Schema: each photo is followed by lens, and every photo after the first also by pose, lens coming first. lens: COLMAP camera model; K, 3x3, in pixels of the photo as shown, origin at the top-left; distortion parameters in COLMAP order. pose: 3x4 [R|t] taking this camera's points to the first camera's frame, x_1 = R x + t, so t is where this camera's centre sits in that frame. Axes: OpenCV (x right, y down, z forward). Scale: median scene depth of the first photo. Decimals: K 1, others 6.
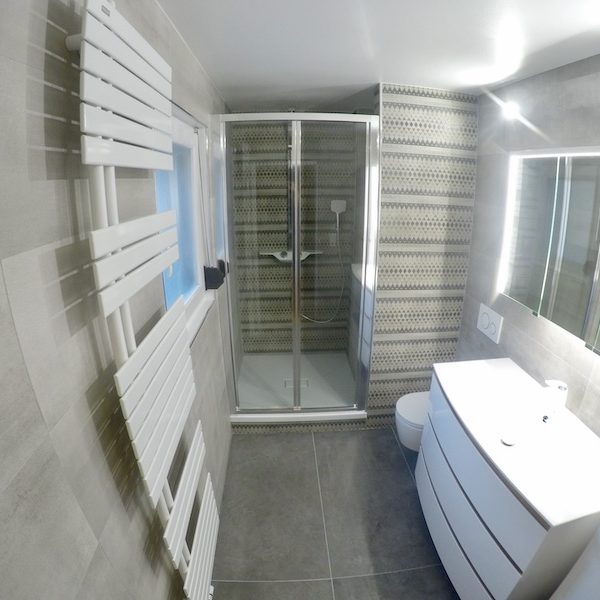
lens RADIAL K [[369.2, 0, 301.3], [0, 369.2, 287.5], [0, 0, 1]] dist [-0.224344, 0.045841]
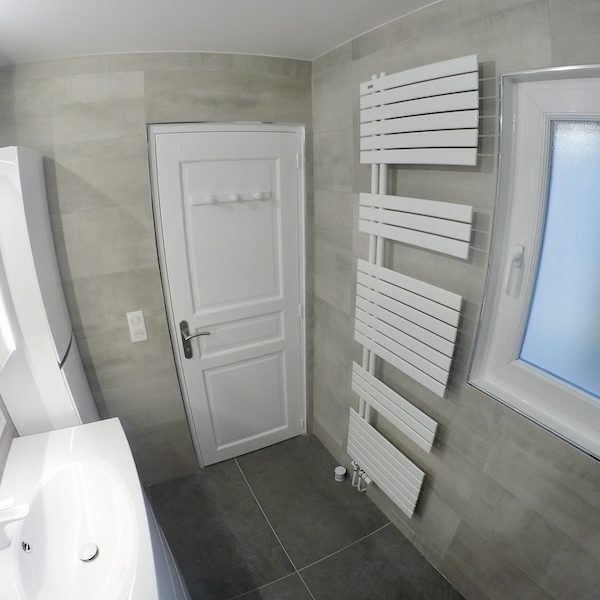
lens RADIAL K [[353.2, 0, 308.0], [0, 353.2, 291.7], [0, 0, 1]] dist [-0.237996, 0.059489]
pose [[-0.899933, 0.144416, -0.411417, 0.223198], [-0.121802, 0.822732, 0.555226, -0.242737], [0.418670, 0.549778, -0.722814, 0.812722]]
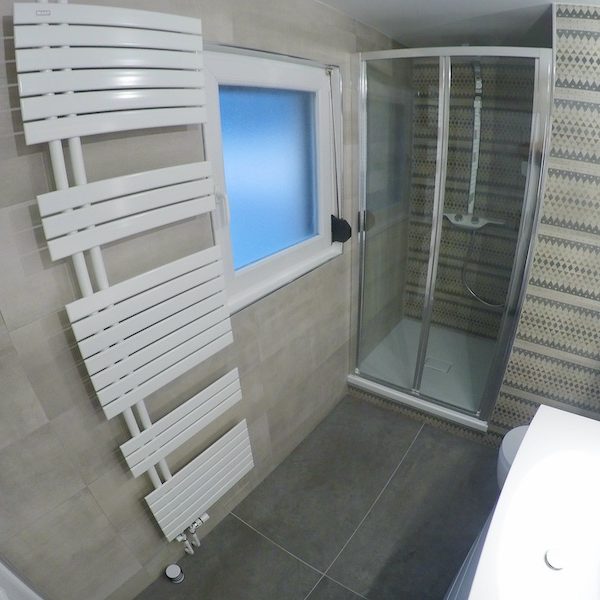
lens RADIAL K [[375.8, 0, 311.9], [0, 375.8, 292.3], [0, 0, 1]] dist [-0.210217, 0.039258]
pose [[0.787348, 0.242741, -0.566710, 0.282910], [-0.150518, 0.967094, 0.205119, -0.059834], [0.597852, -0.076200, 0.797976, 0.168732]]
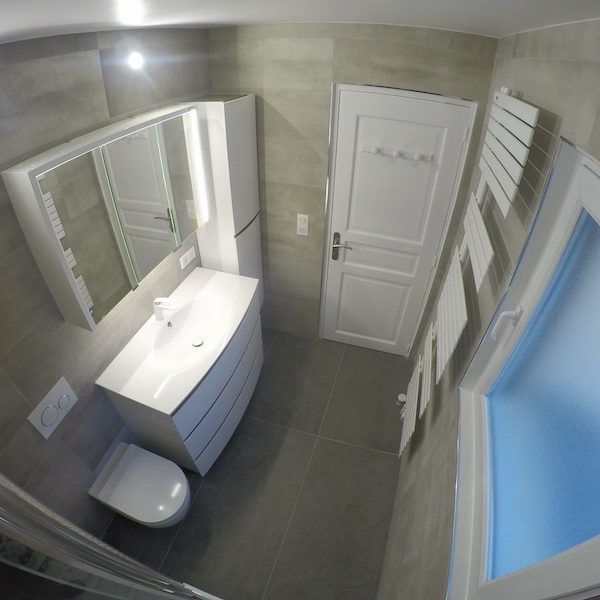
lens RADIAL K [[375.8, 0, 311.9], [0, 375.8, 292.3], [0, 0, 1]] dist [-0.210217, 0.039258]
pose [[-0.945501, -0.234041, 0.226389, -0.068276], [0.048733, 0.585720, 0.809047, -0.537650], [-0.321950, 0.775987, -0.542394, 0.943222]]
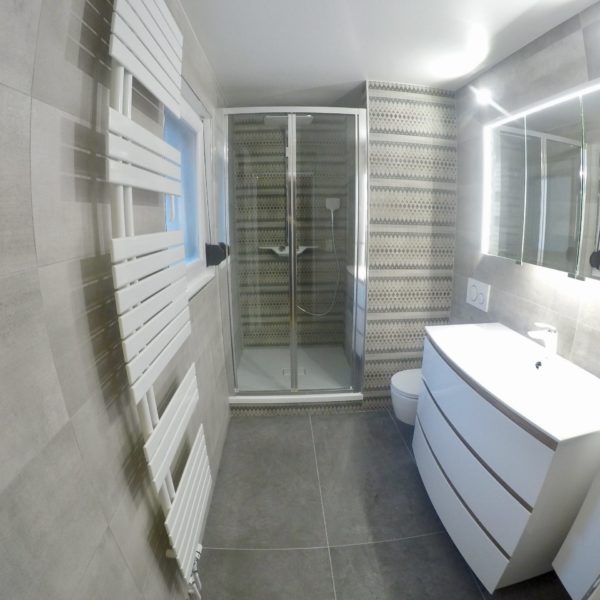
lens RADIAL K [[350.8, 0, 301.8], [0, 350.8, 287.0], [0, 0, 1]] dist [-0.218467, 0.040544]
pose [[0.999984, -0.005426, -0.001490, 0.014700], [0.005271, 0.995982, -0.089400, 0.156075], [0.001969, 0.089391, 0.995995, 0.004283]]
